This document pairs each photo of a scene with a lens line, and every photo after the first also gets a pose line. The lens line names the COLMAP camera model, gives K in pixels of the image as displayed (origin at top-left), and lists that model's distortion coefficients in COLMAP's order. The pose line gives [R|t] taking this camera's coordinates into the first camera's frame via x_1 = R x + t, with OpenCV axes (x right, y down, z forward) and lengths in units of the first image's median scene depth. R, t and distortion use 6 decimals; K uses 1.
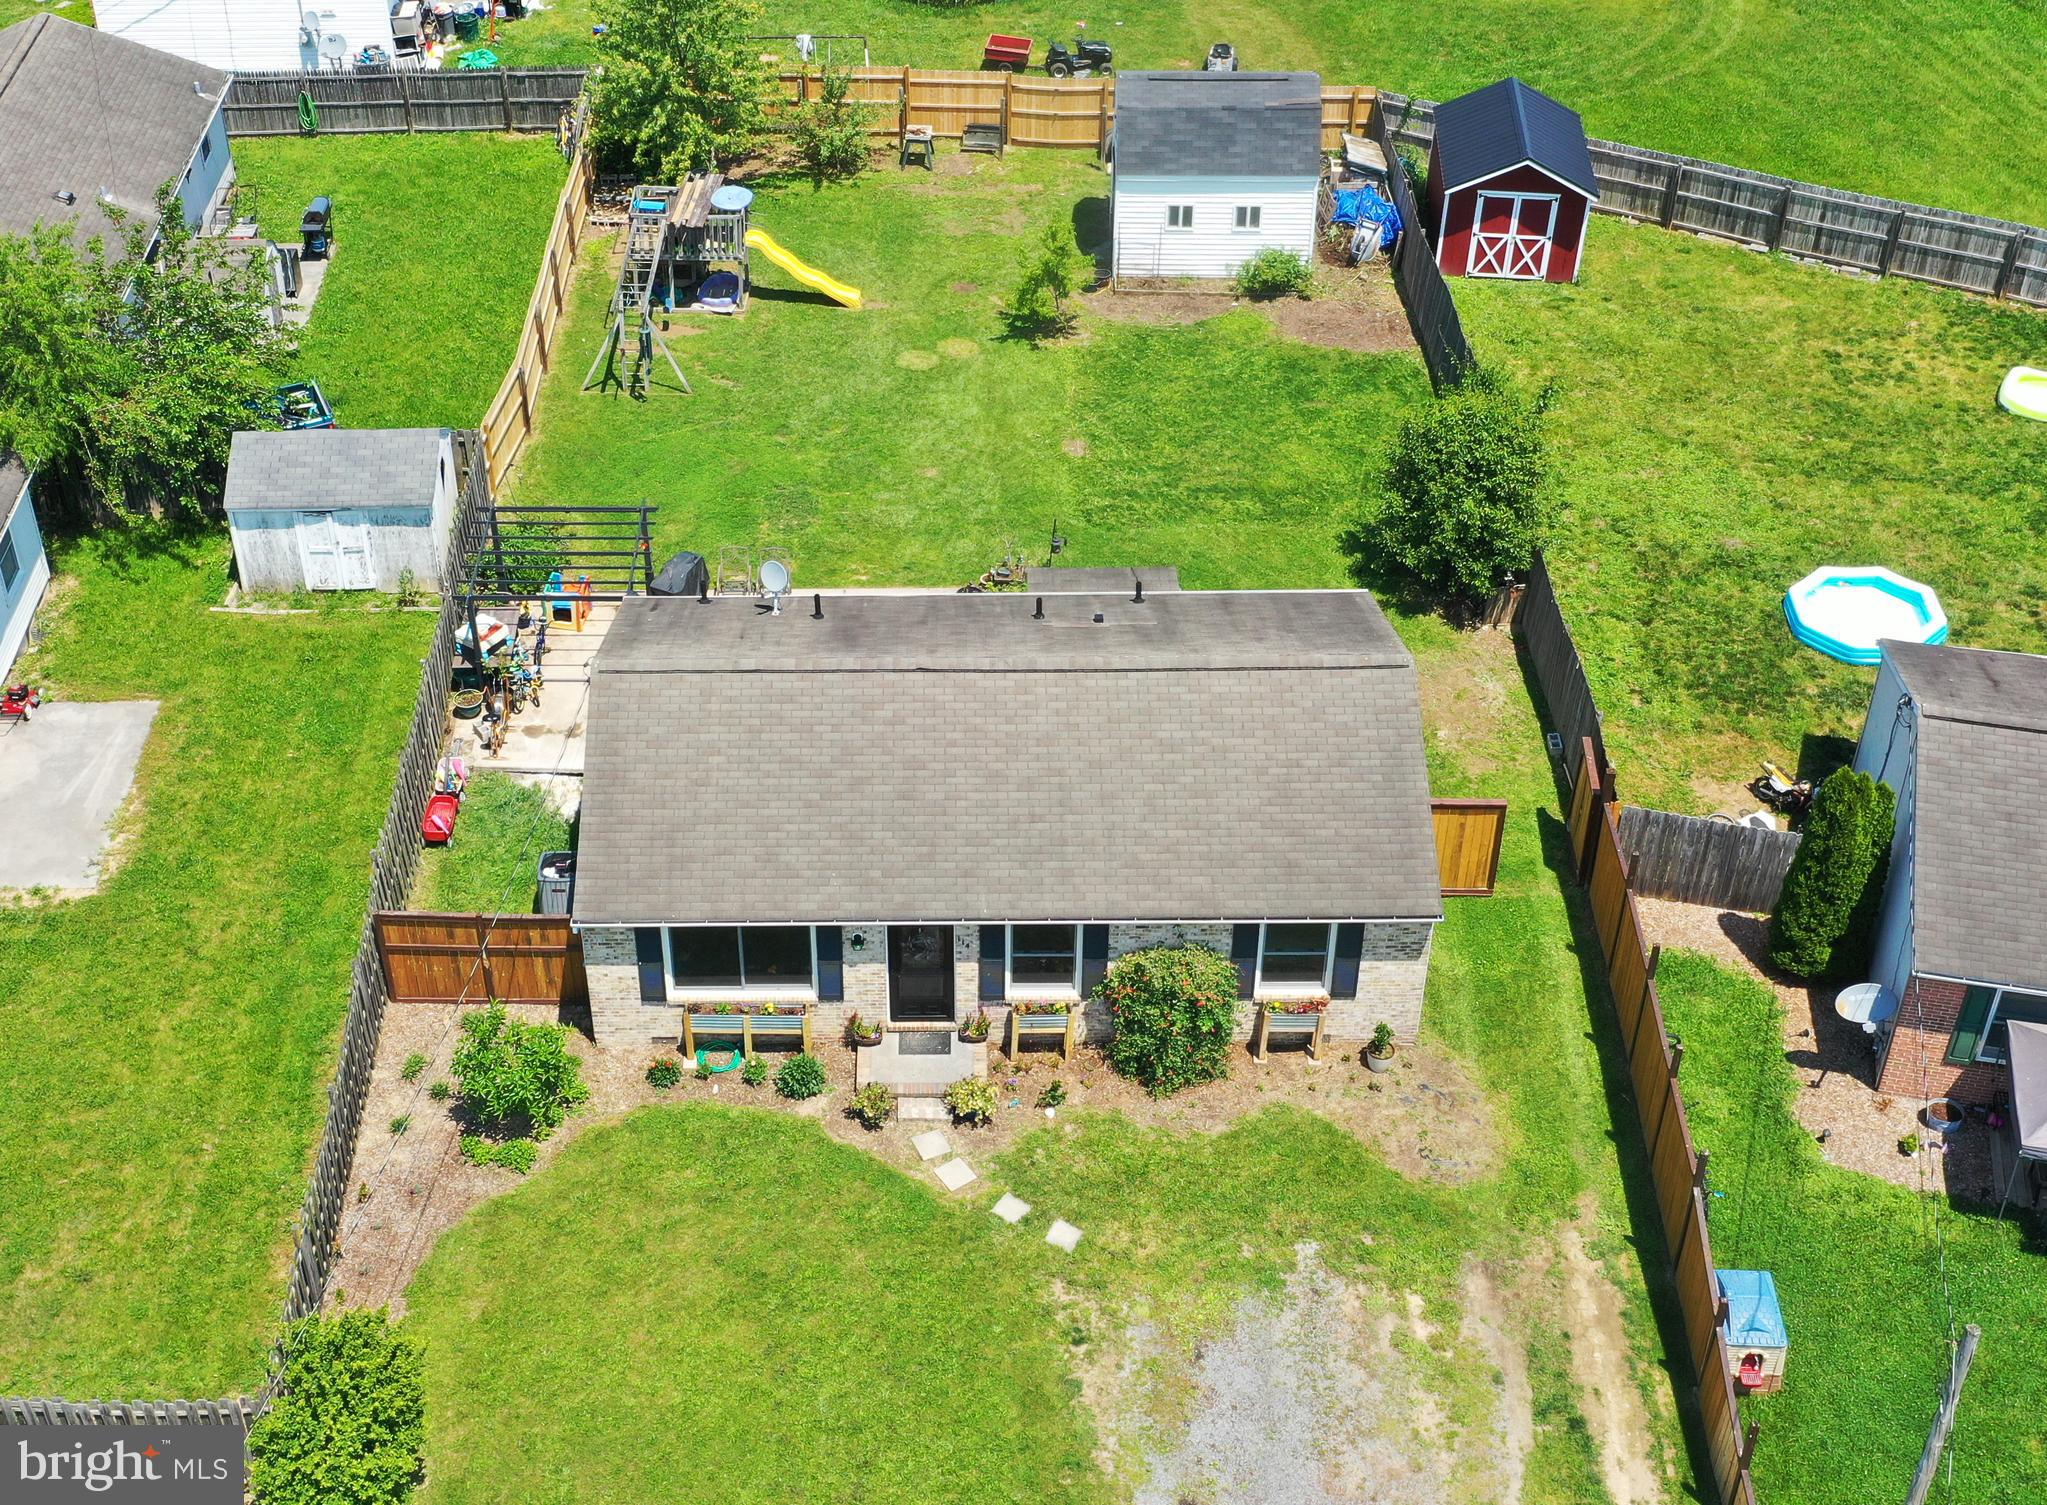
lens RADIAL K [[2609.5, 0, 941.4], [0, 2609.5, 750.3], [0, 0, 1]] dist [0.003143, 0.032217]
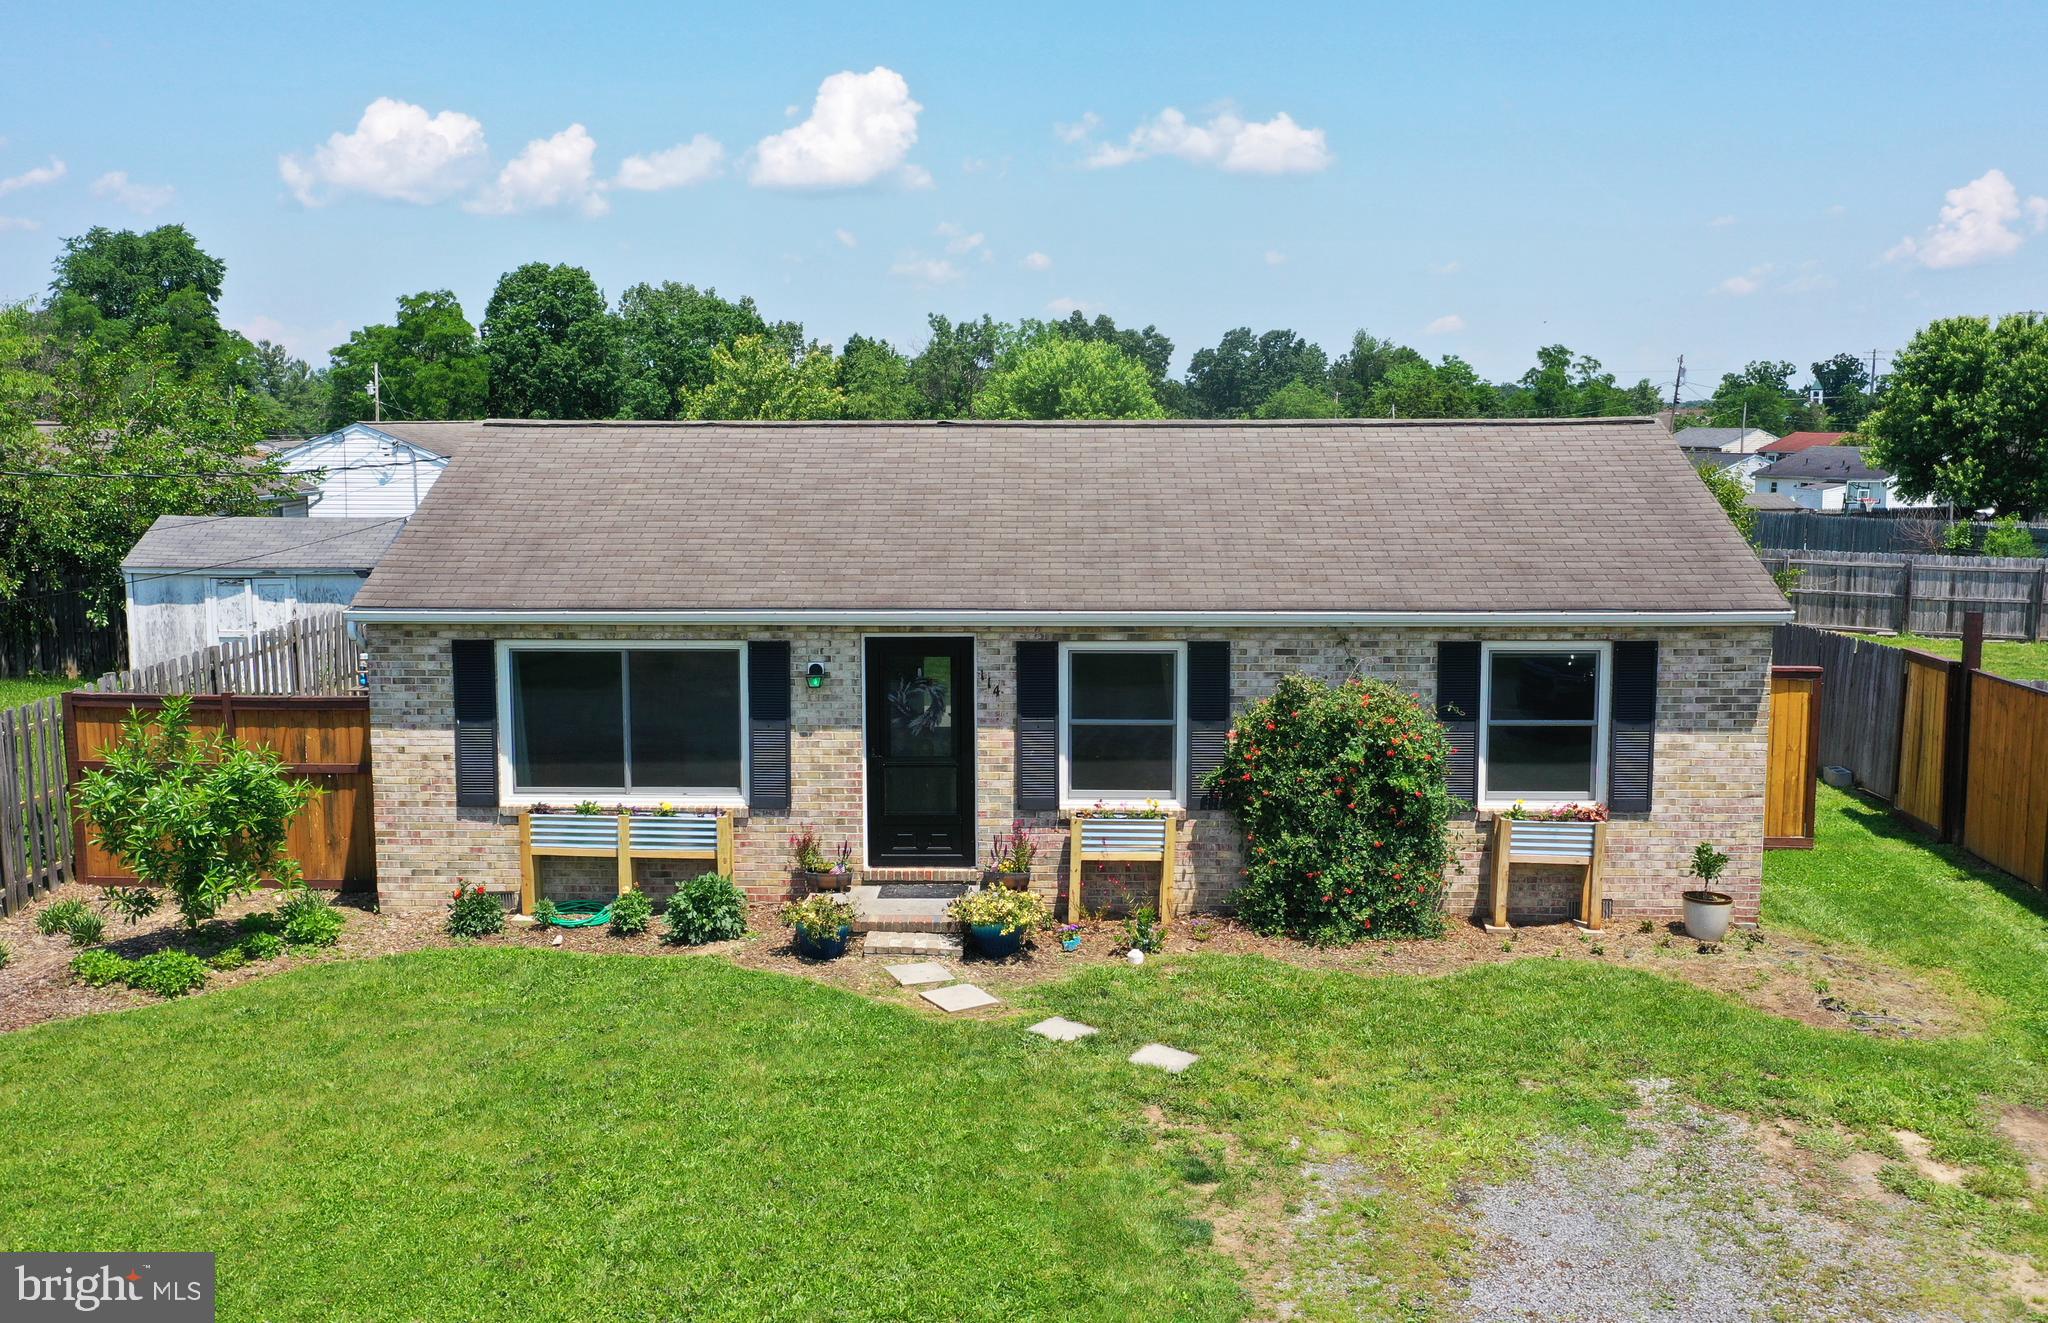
lens RADIAL K [[1984.3, 0, 993.9], [0, 1984.3, 664.6], [0, 0, 1]] dist [0.009726, -0.013728]
pose [[0.999360, 0.009457, -0.034506, 0.024704], [-0.026095, 0.852471, -0.522123, 0.302566], [0.024478, 0.522690, 0.852172, 0.588923]]
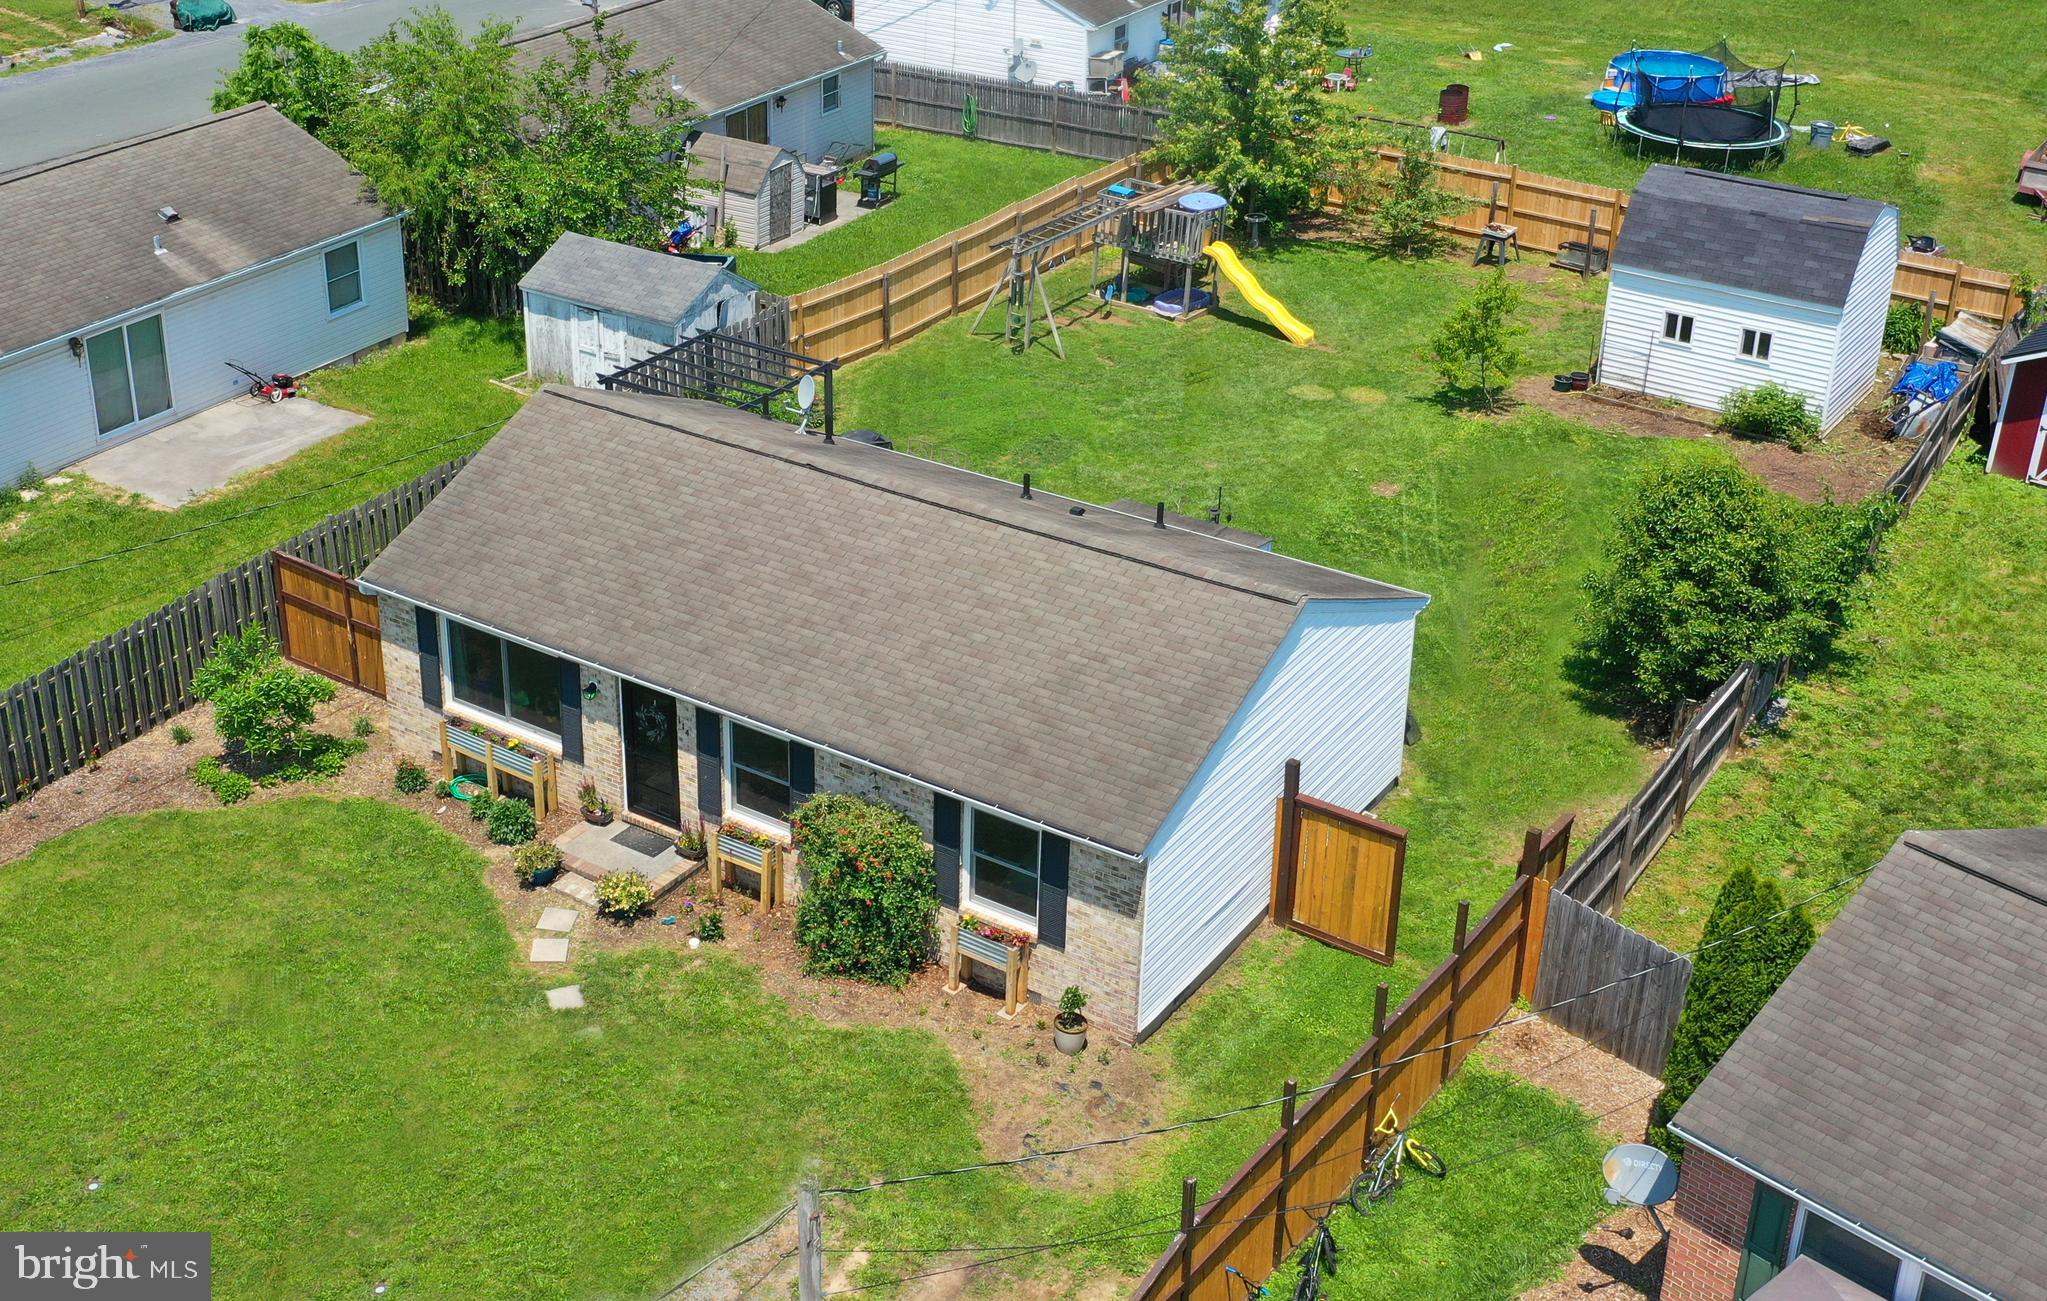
lens RADIAL K [[2471.9, 0, 832.6], [0, 2471.9, 587.6], [0, 0, 1]] dist [0.095842, -0.302879]
pose [[0.810465, 0.261983, -0.523938, 0.468046], [-0.368034, 0.923578, -0.107488, 0.099244], [0.455738, 0.279942, 0.844947, 0.287283]]
